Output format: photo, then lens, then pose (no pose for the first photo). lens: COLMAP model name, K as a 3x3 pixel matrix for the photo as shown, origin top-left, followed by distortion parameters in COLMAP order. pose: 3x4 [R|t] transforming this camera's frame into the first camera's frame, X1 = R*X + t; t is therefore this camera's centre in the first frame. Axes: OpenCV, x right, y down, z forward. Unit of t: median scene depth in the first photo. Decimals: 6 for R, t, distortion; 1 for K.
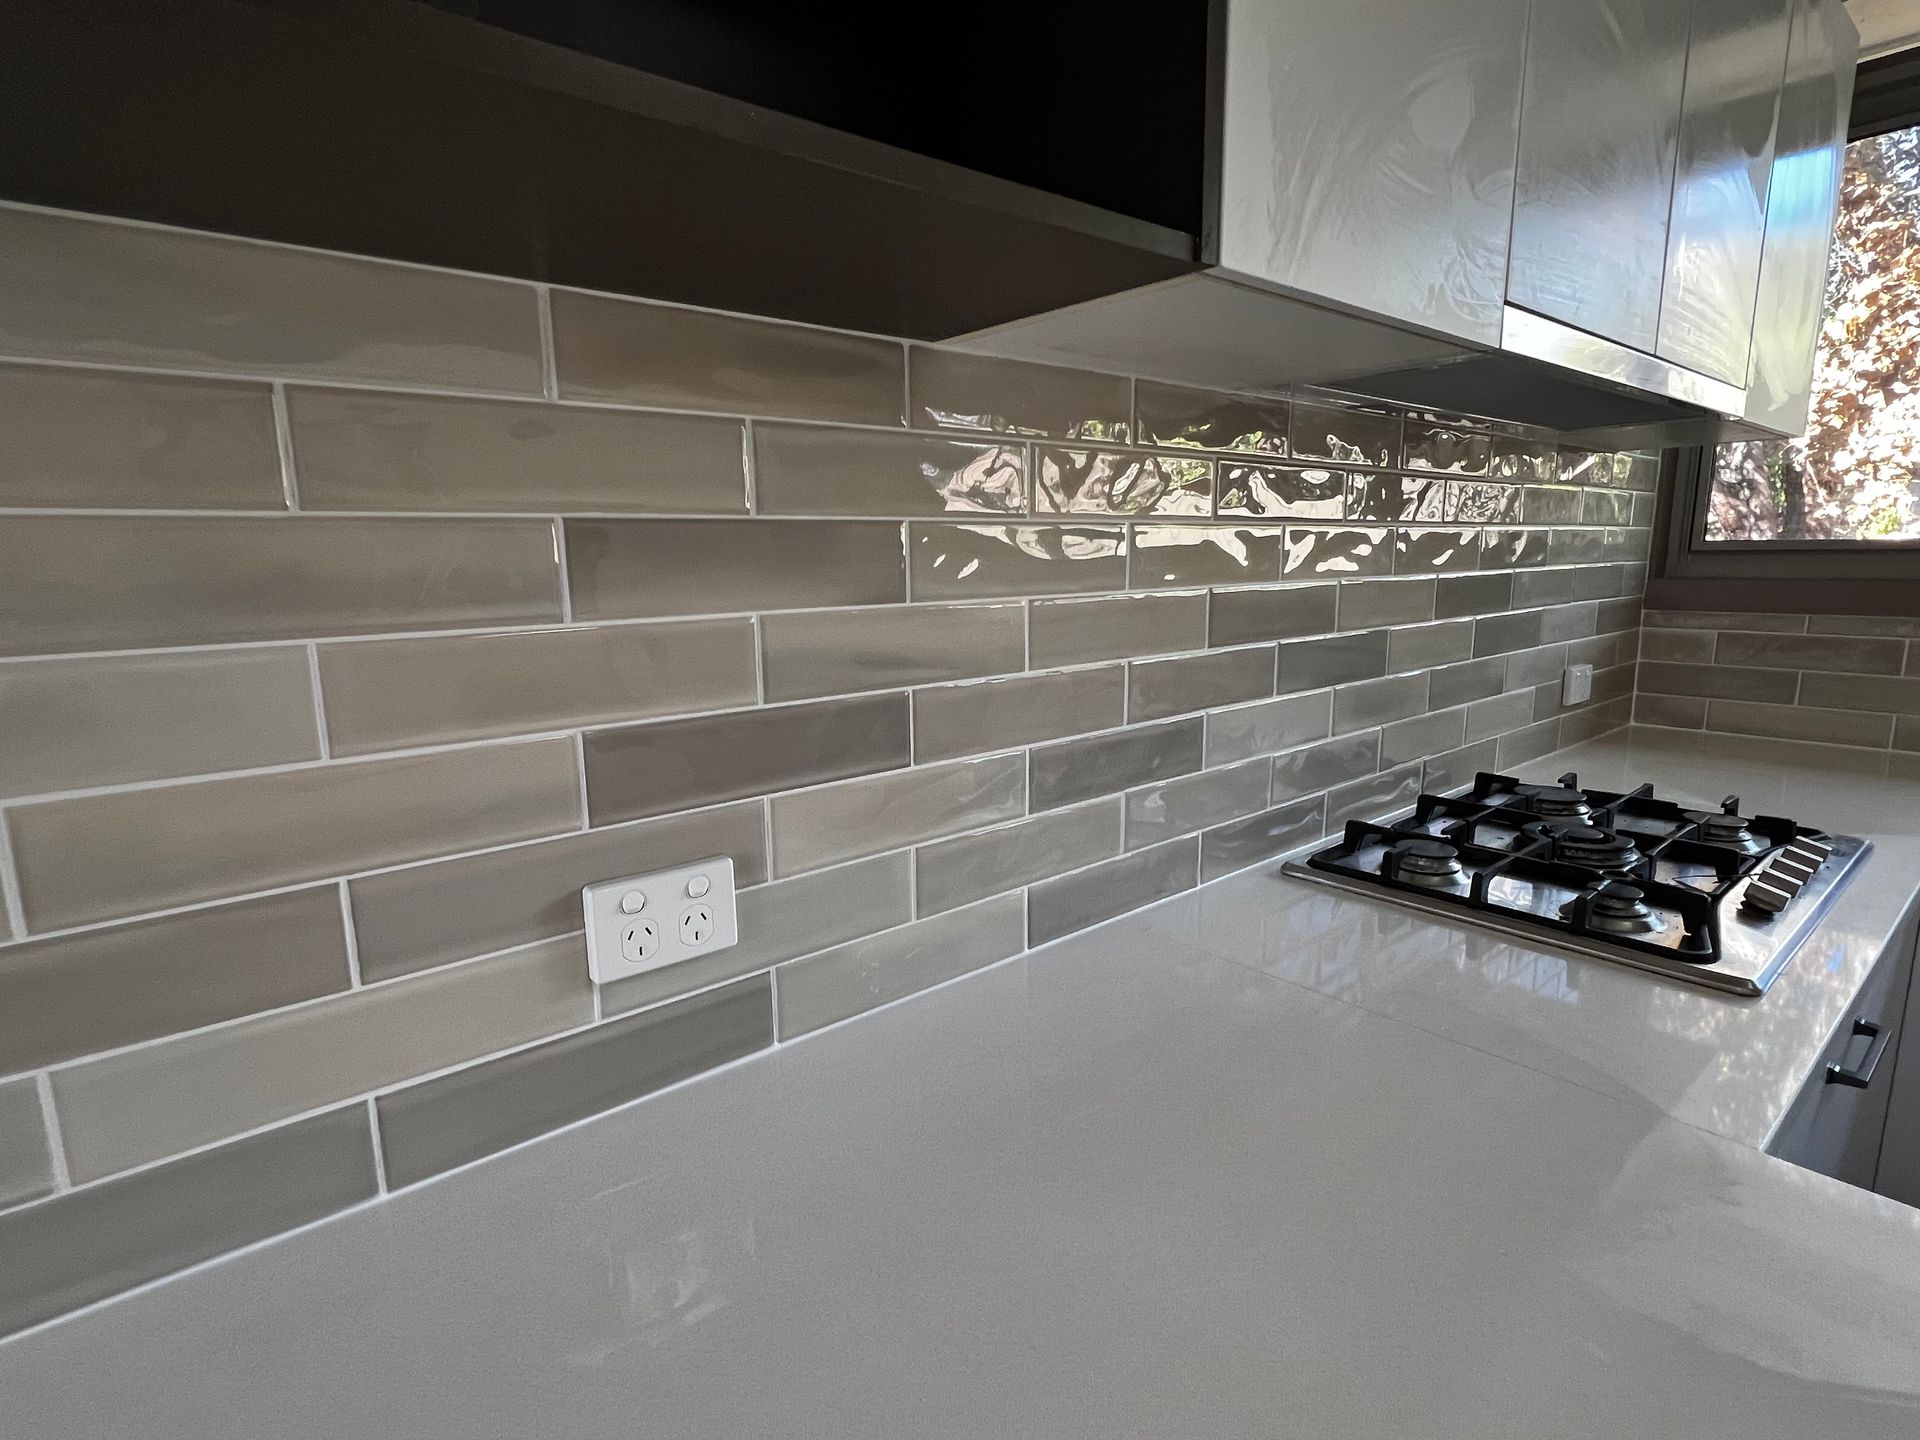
lens RADIAL K [[977.7, 0, 961.5], [0, 977.7, 723.5], [0, 0, 1]] dist [0.000638, 0.001582]
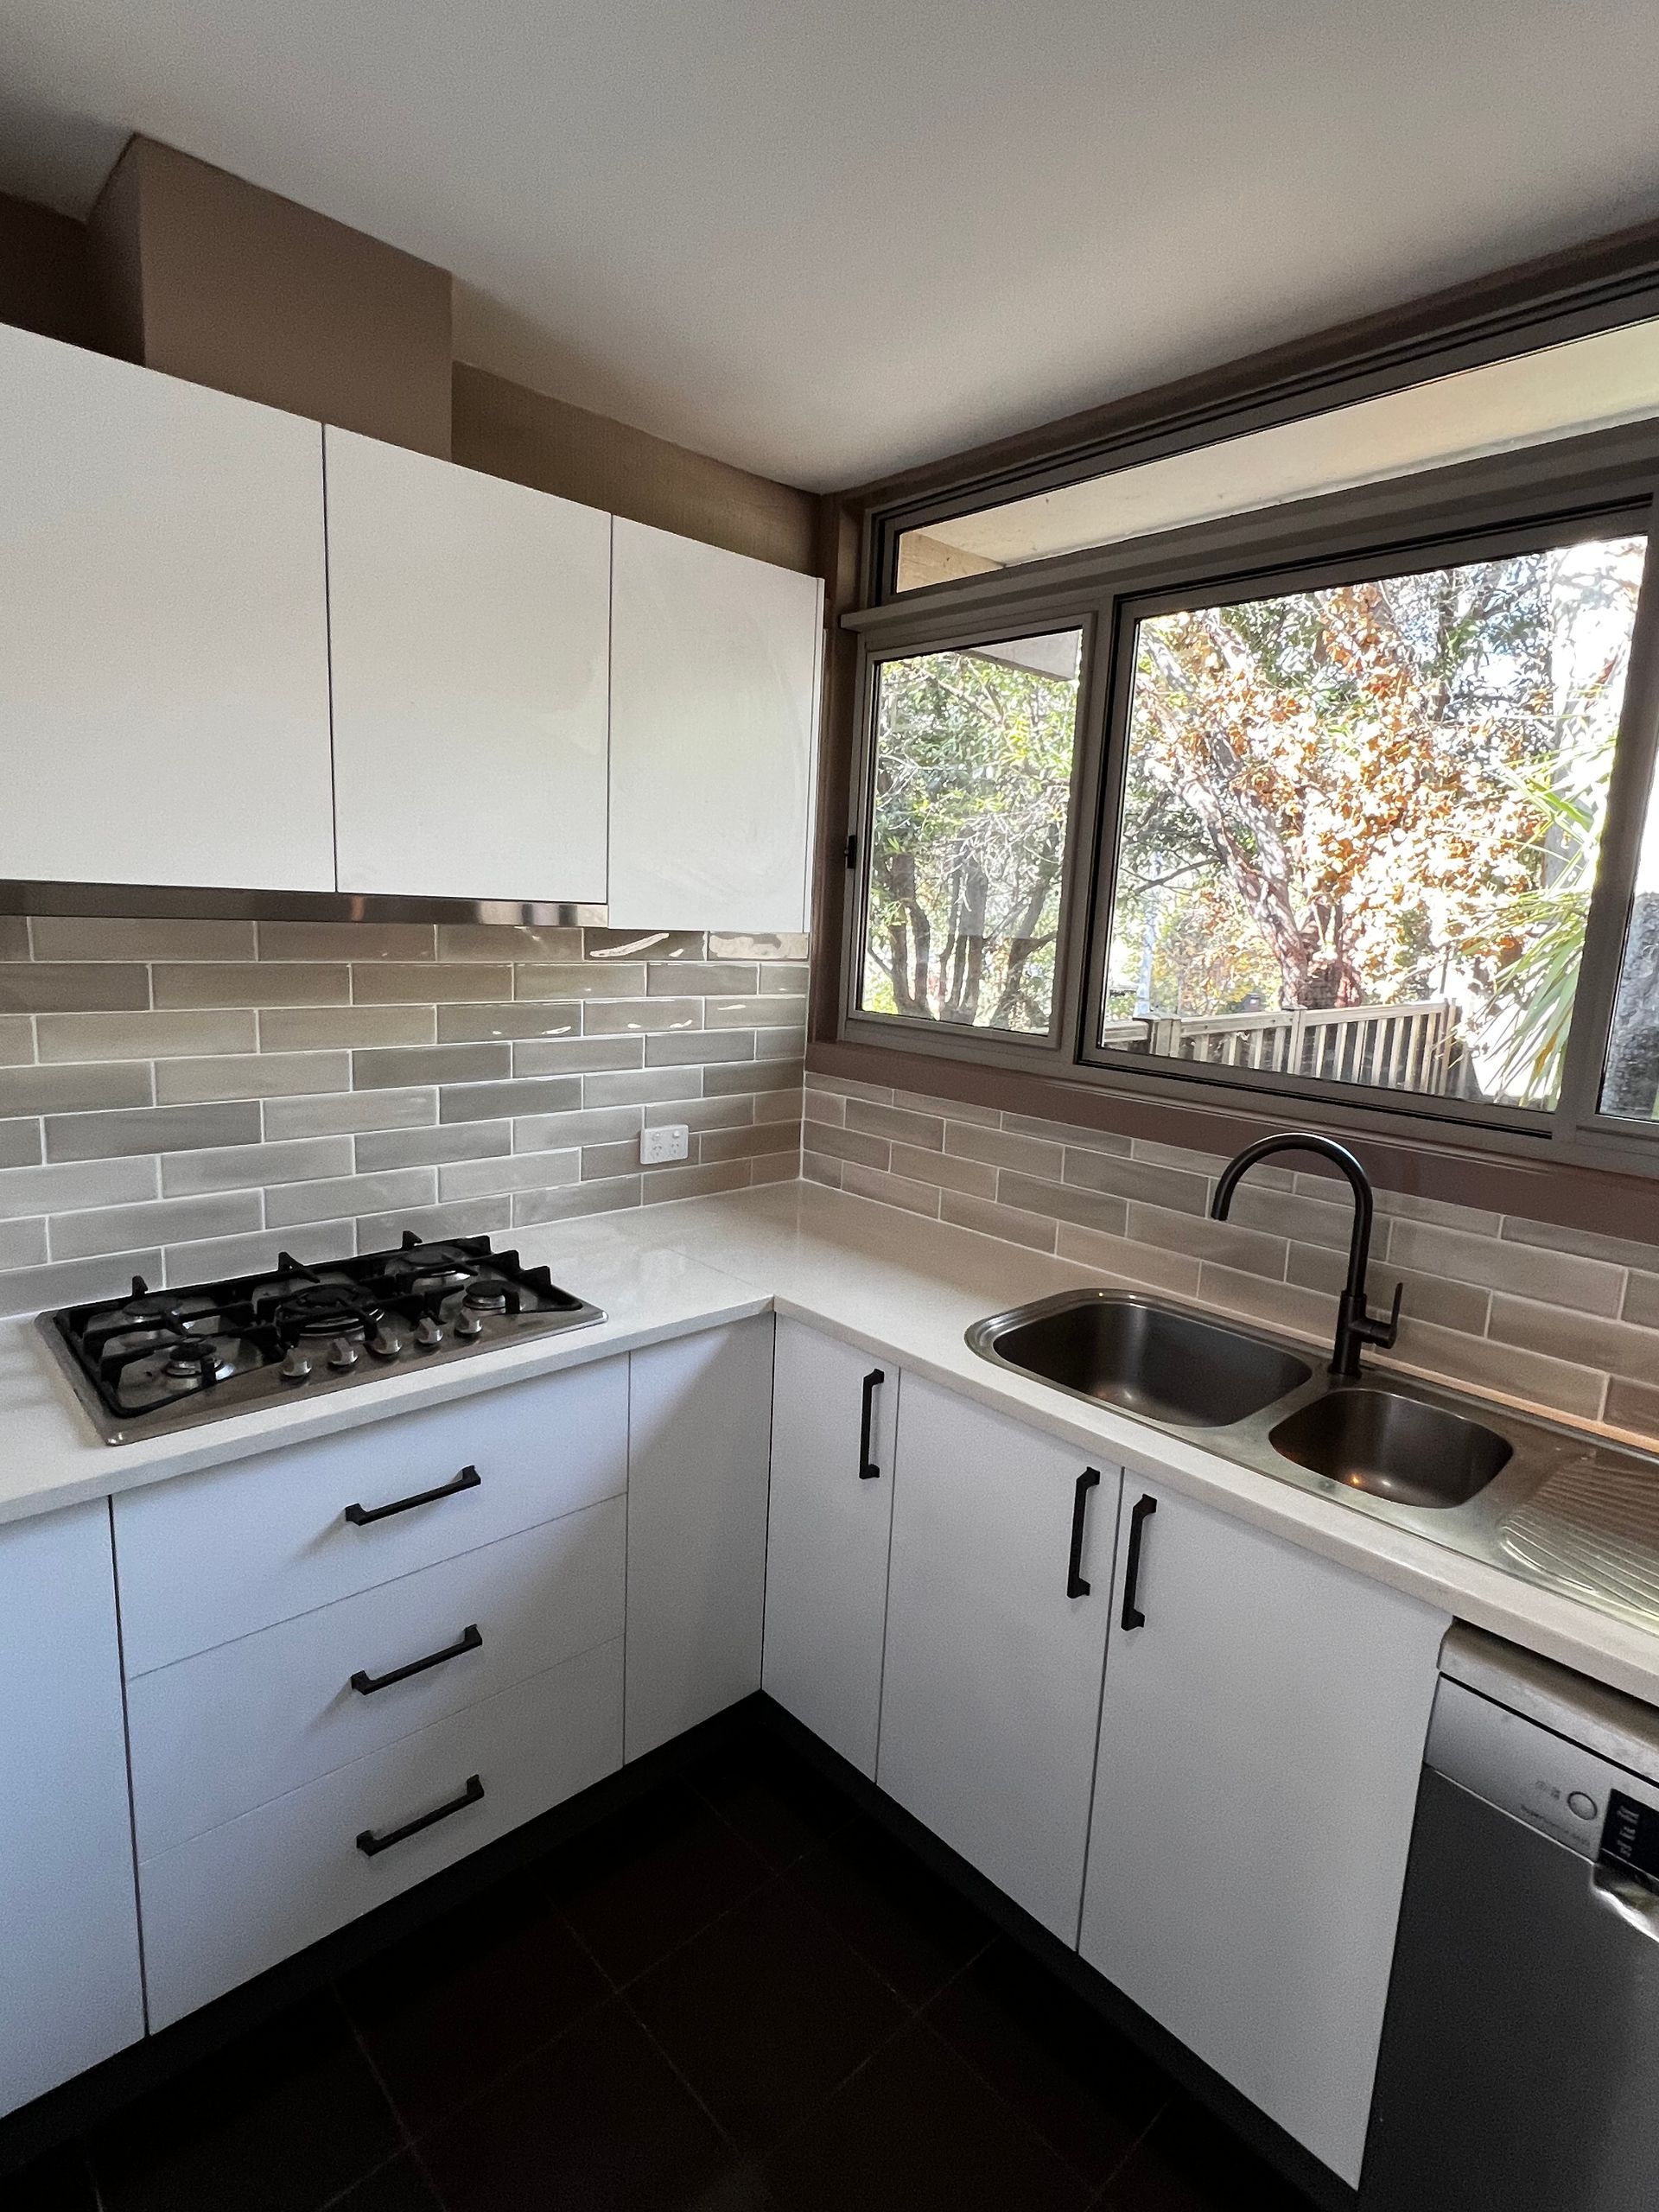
lens RADIAL K [[1126.4, 0, 827.5], [0, 1126.4, 1102.9], [0, 0, 1]] dist [0.000638, 0.001582]
pose [[0.997431, 0.047743, 0.053403, 0.334794], [-0.047666, 0.998860, -0.002710, -0.040989], [-0.053471, 0.000158, 0.998569, -0.108876]]
